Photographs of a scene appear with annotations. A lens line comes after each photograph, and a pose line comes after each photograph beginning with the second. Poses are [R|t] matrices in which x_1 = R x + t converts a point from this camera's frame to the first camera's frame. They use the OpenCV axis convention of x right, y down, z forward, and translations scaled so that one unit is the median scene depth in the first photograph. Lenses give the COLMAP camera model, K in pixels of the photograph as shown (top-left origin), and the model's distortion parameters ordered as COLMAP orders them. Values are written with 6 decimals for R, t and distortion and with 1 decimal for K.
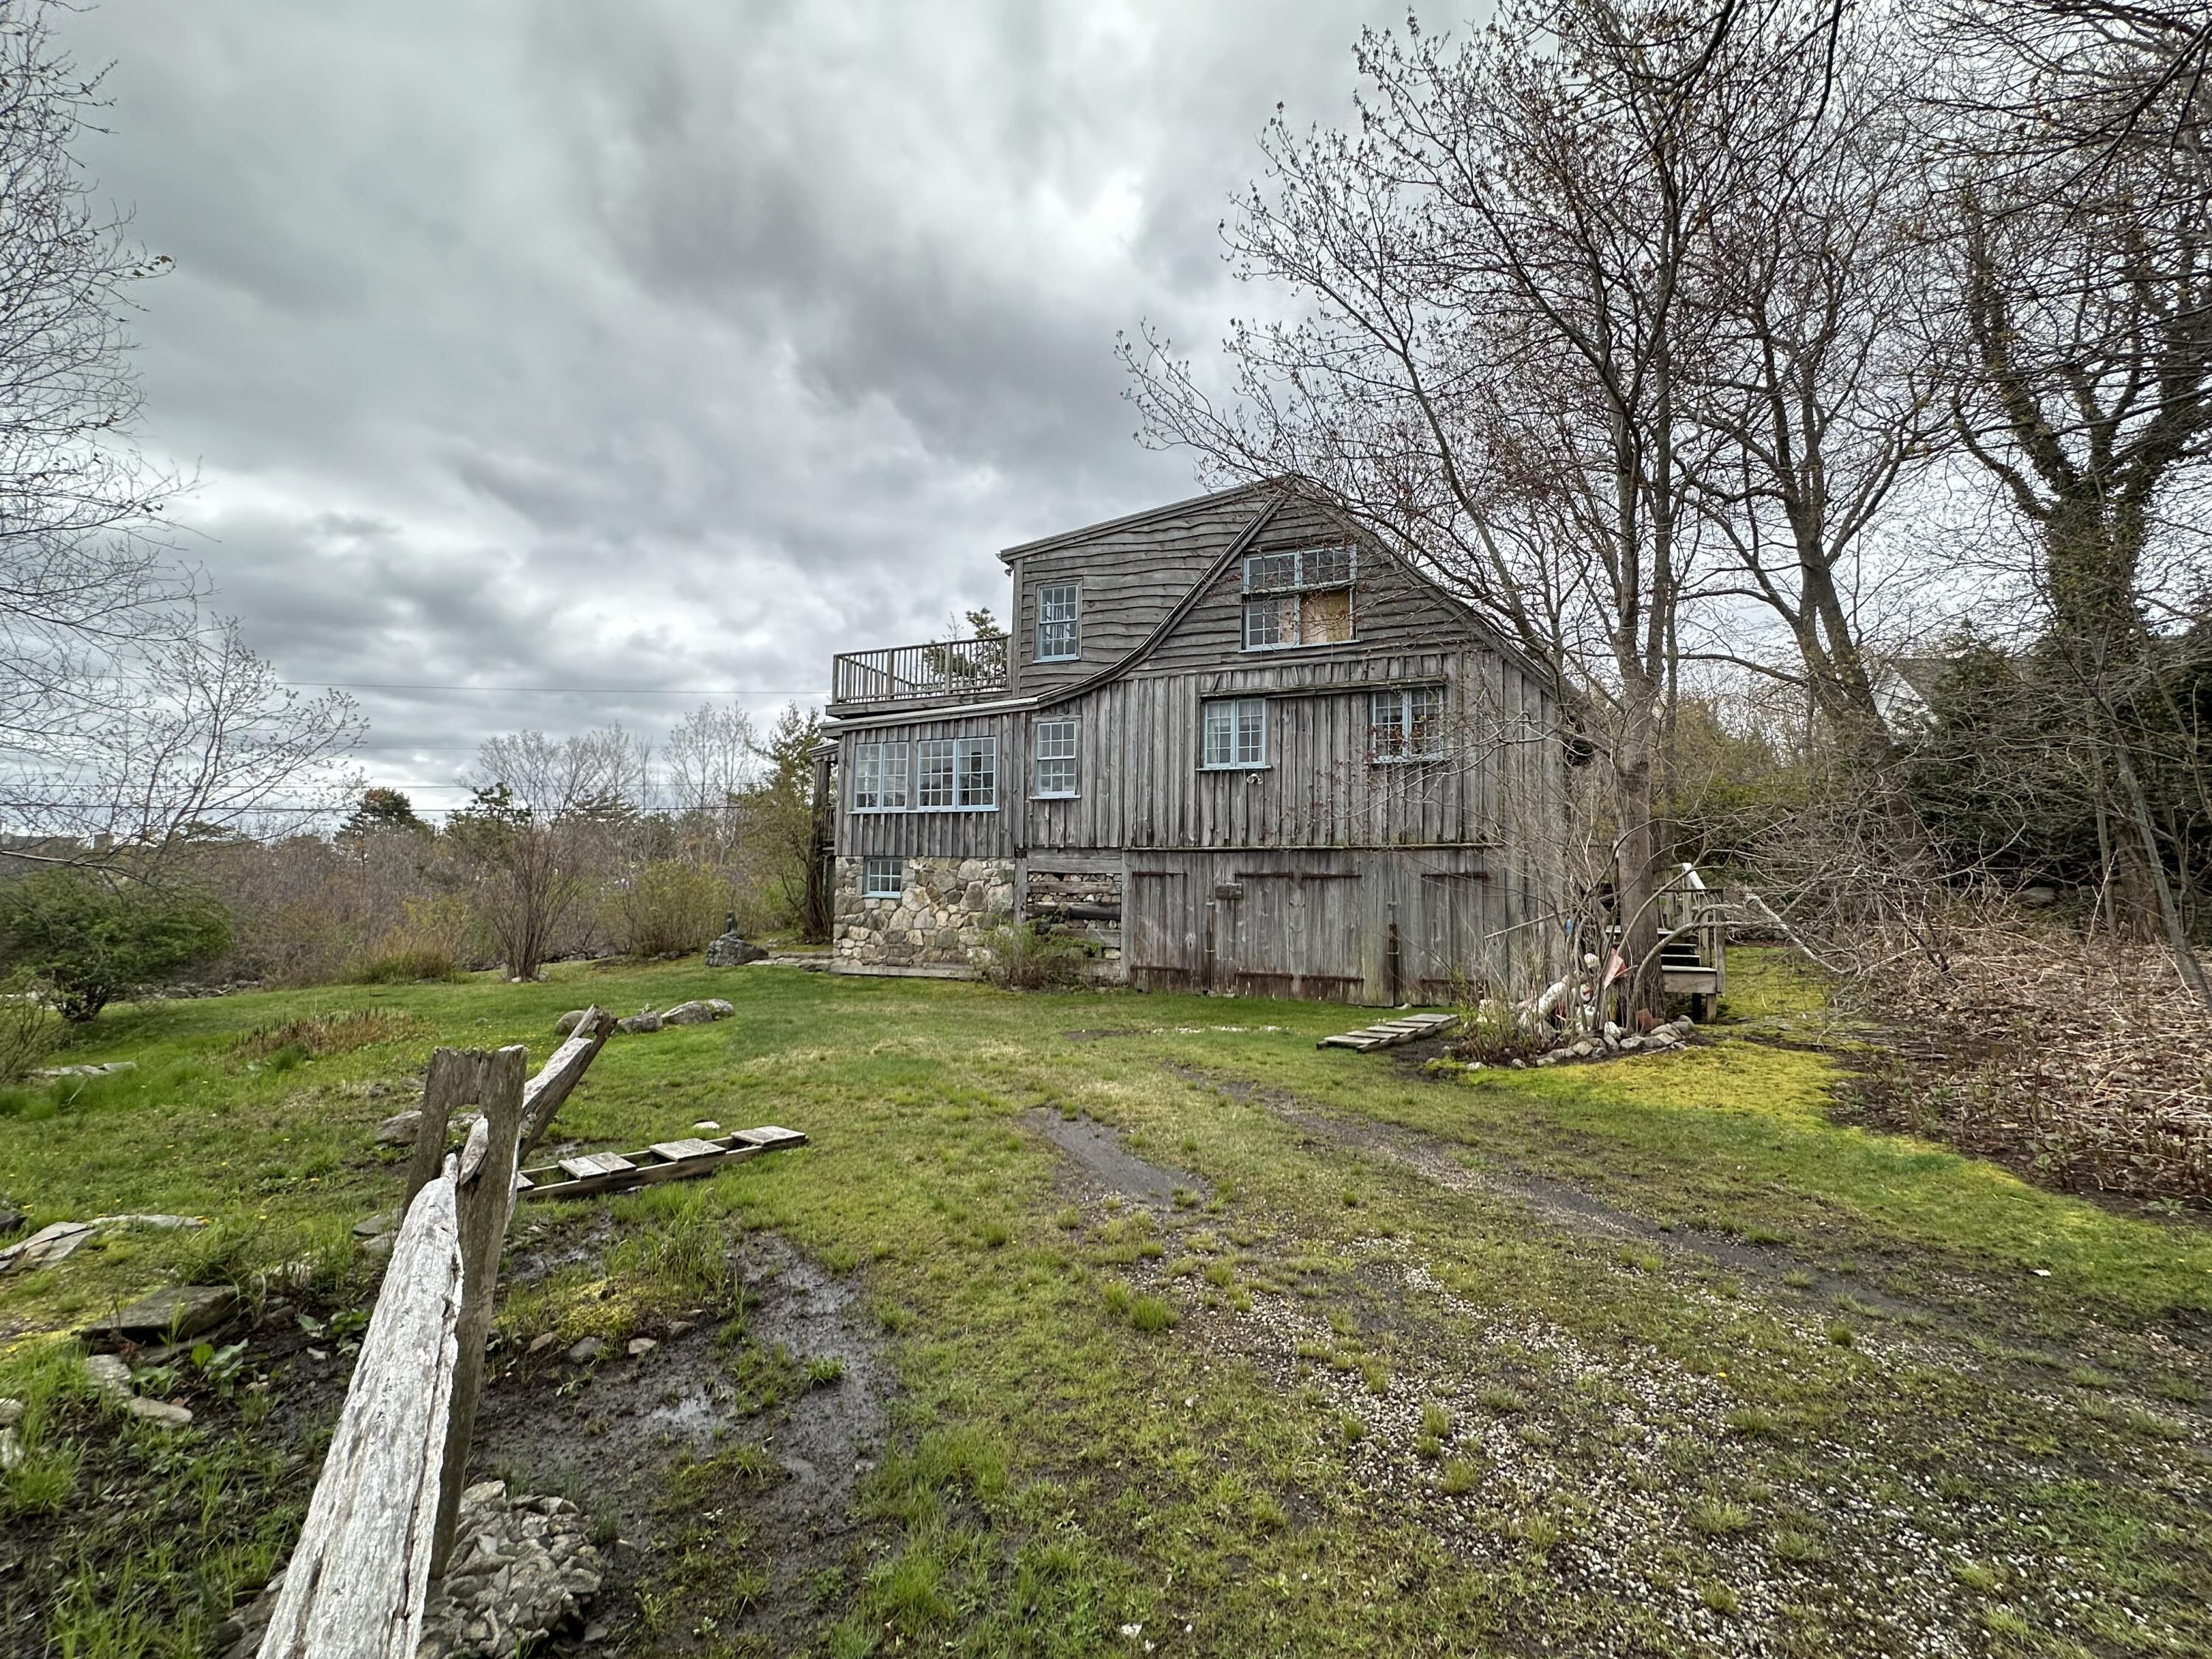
lens RADIAL K [[944.9, 0, 1105.5], [0, 944.9, 837.2], [0, 0, 1]] dist [-0.001113, -0.000446]
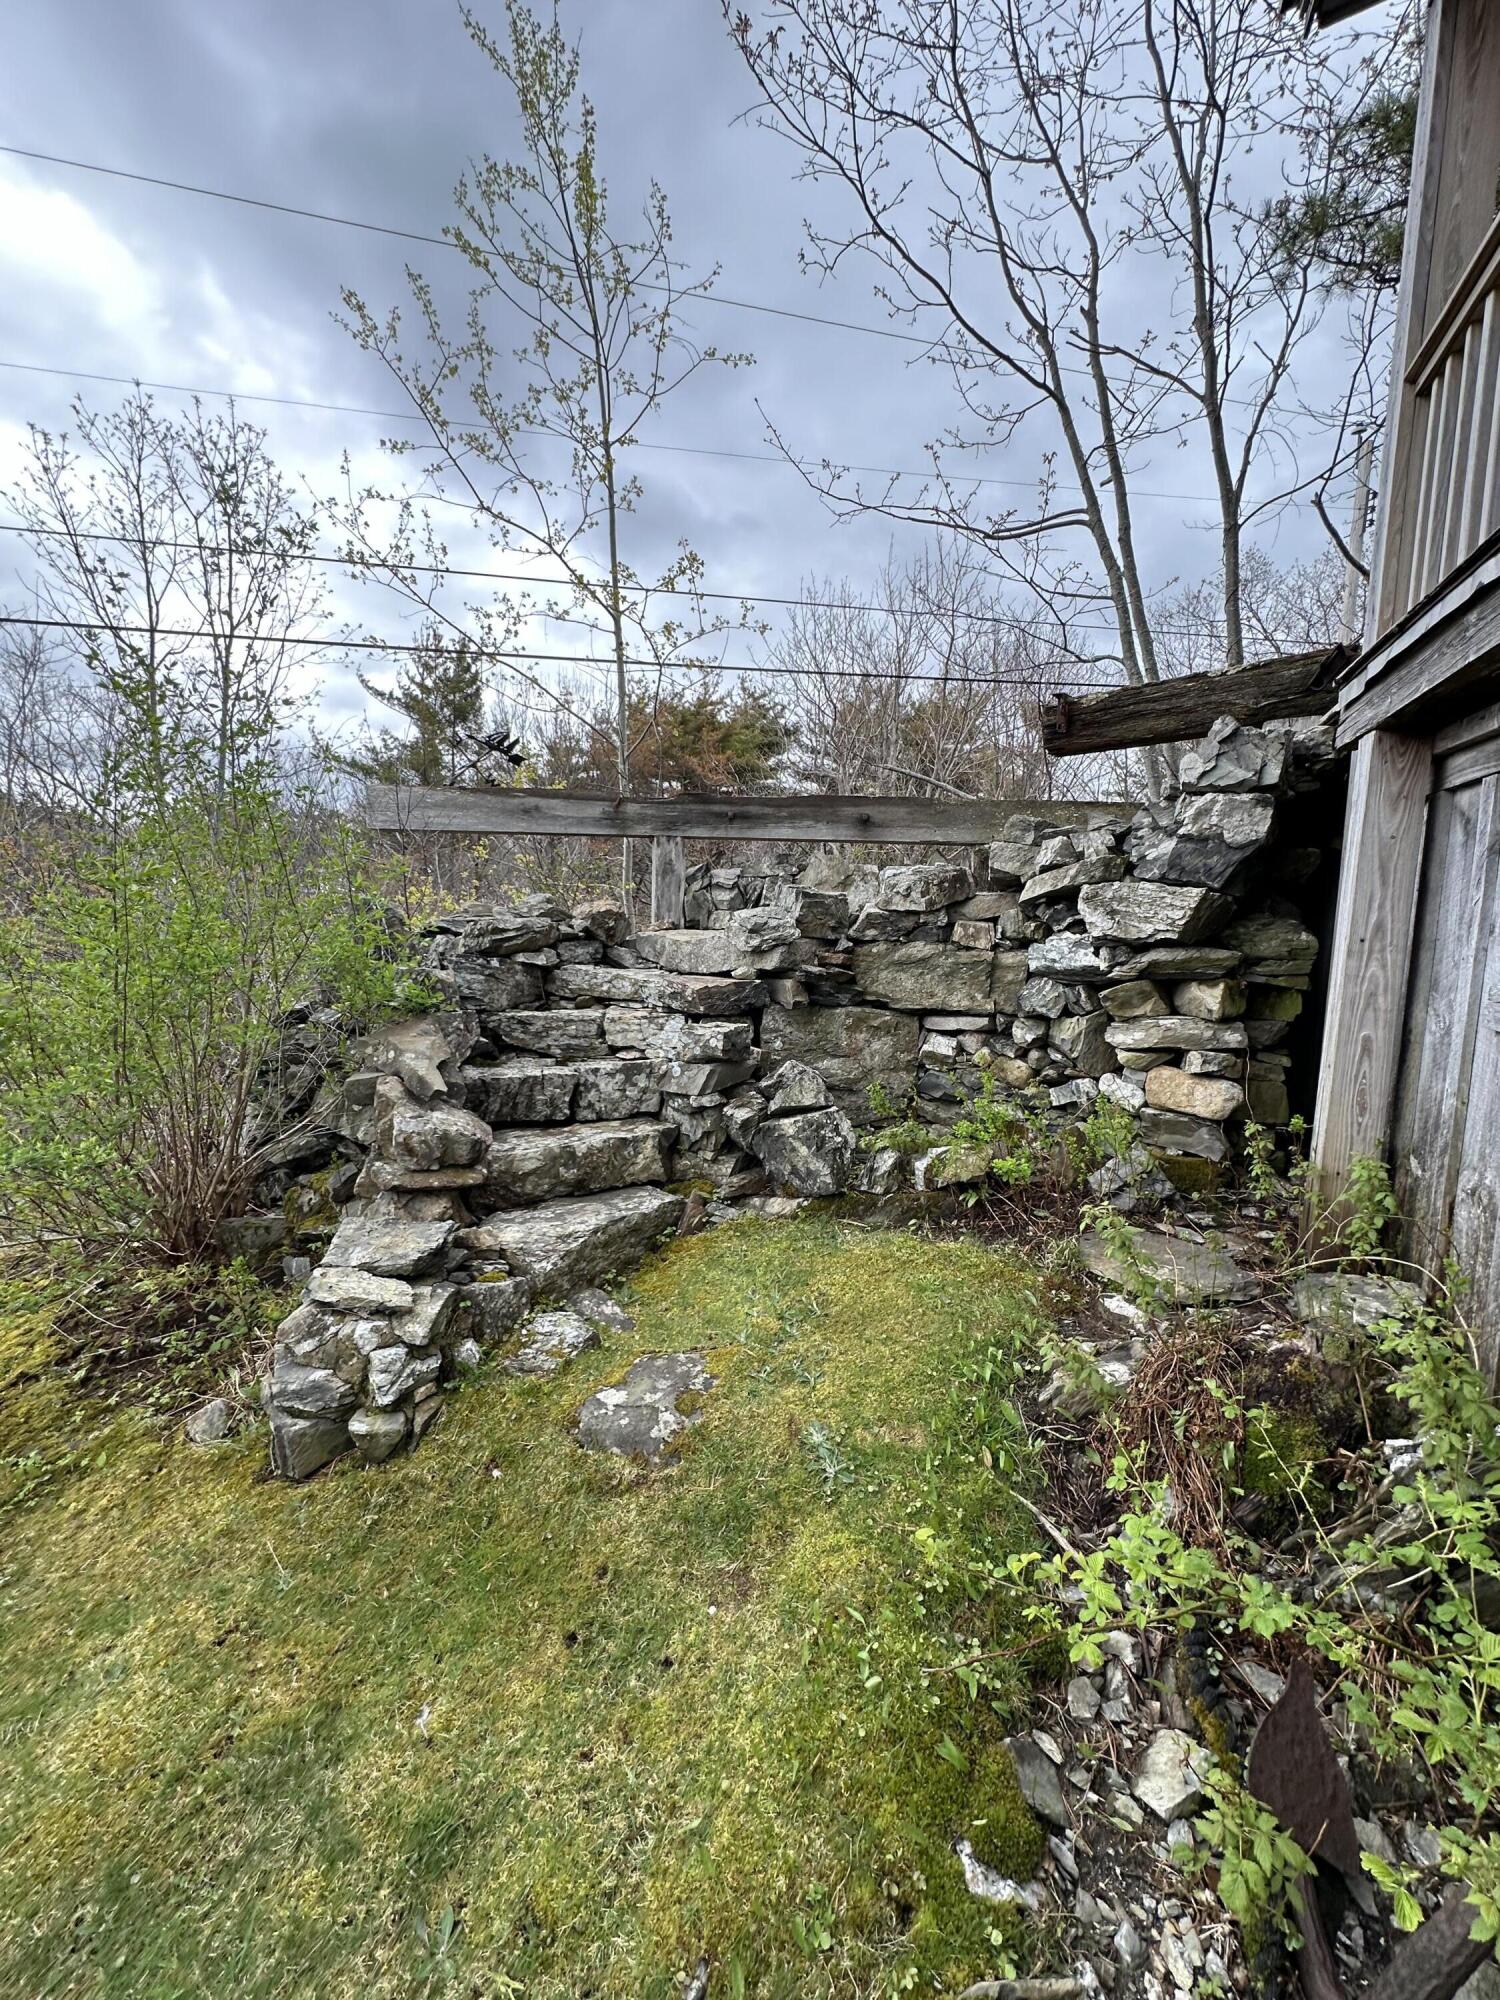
lens RADIAL K [[797.5, 0, 748.6], [0, 797.5, 1003.1], [0, 0, 1]] dist [-0.000724, 0.000274]
pose [[0.999320, -0.005265, 0.036505, -0.466391], [-0.001403, 0.983616, 0.180268, 0.058149], [-0.036856, -0.180197, 0.982940, 1.415211]]
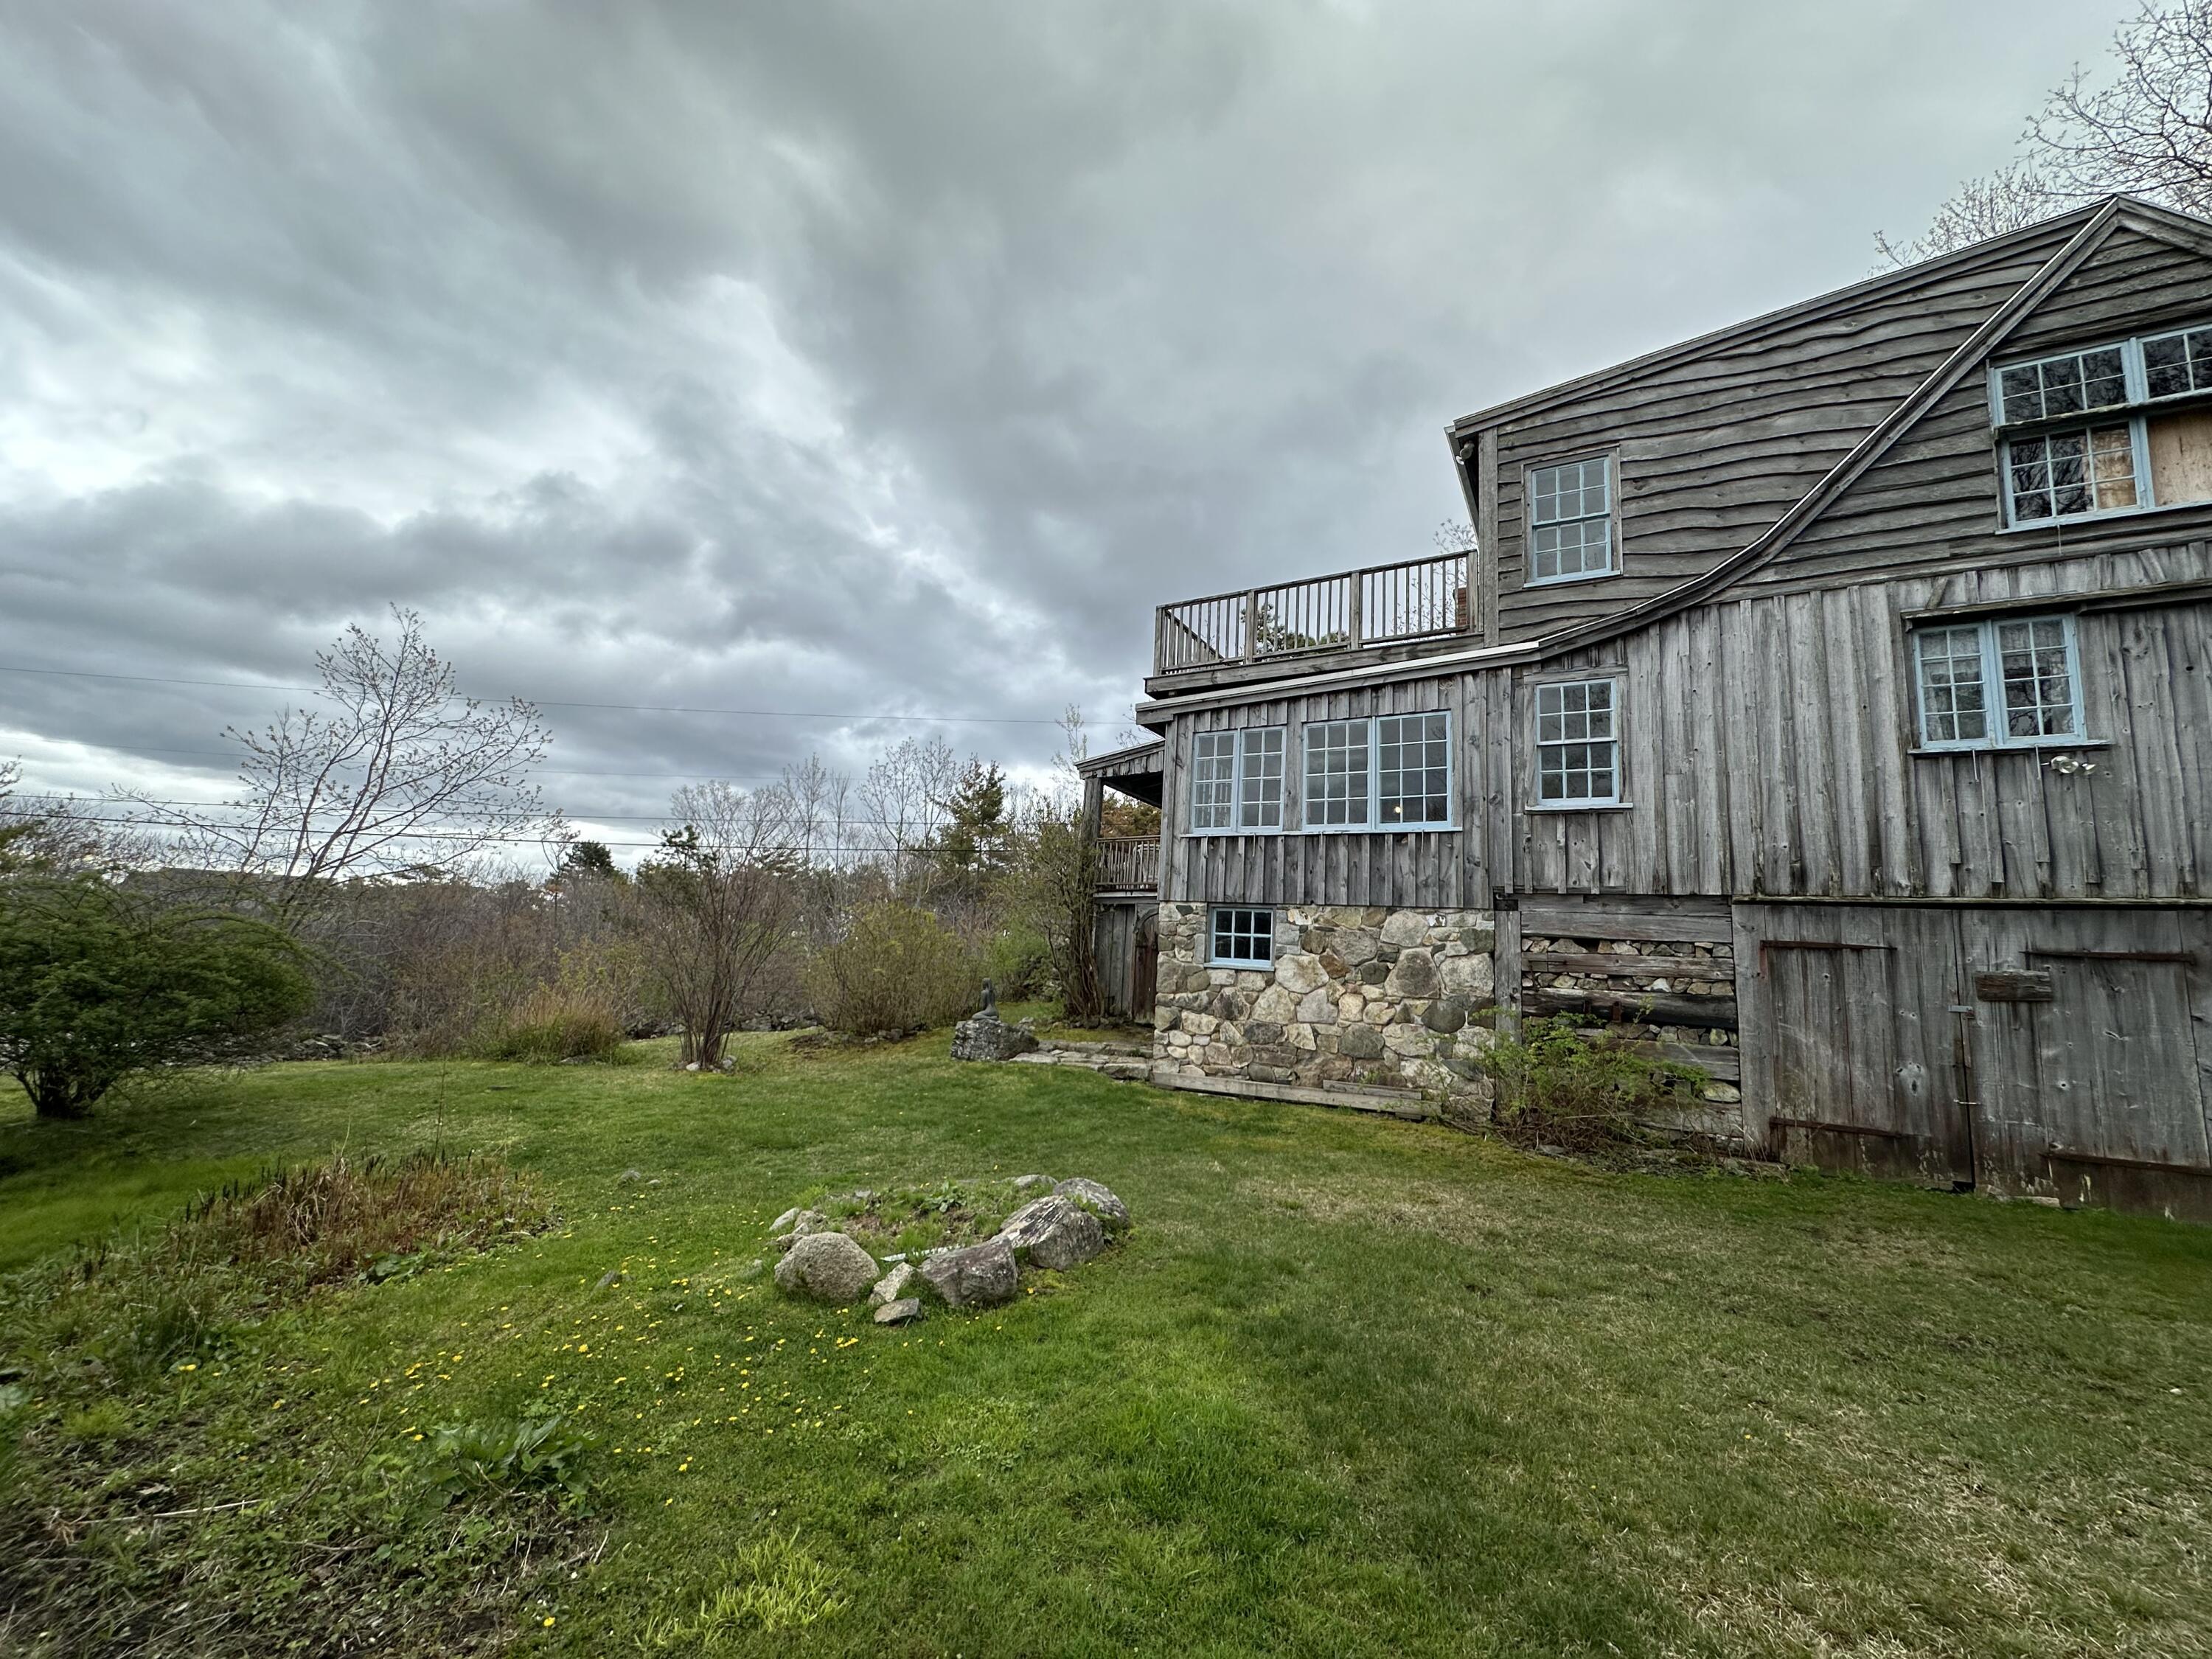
lens RADIAL K [[882.0, 0, 1105.0], [0, 882.0, 829.2], [0, 0, 1]] dist [-0.000724, 0.000274]
pose [[0.991511, 0.017841, -0.128794, -0.271330], [-0.028989, 0.995941, -0.085209, 0.026014], [0.126751, 0.088219, 0.988004, 0.427781]]
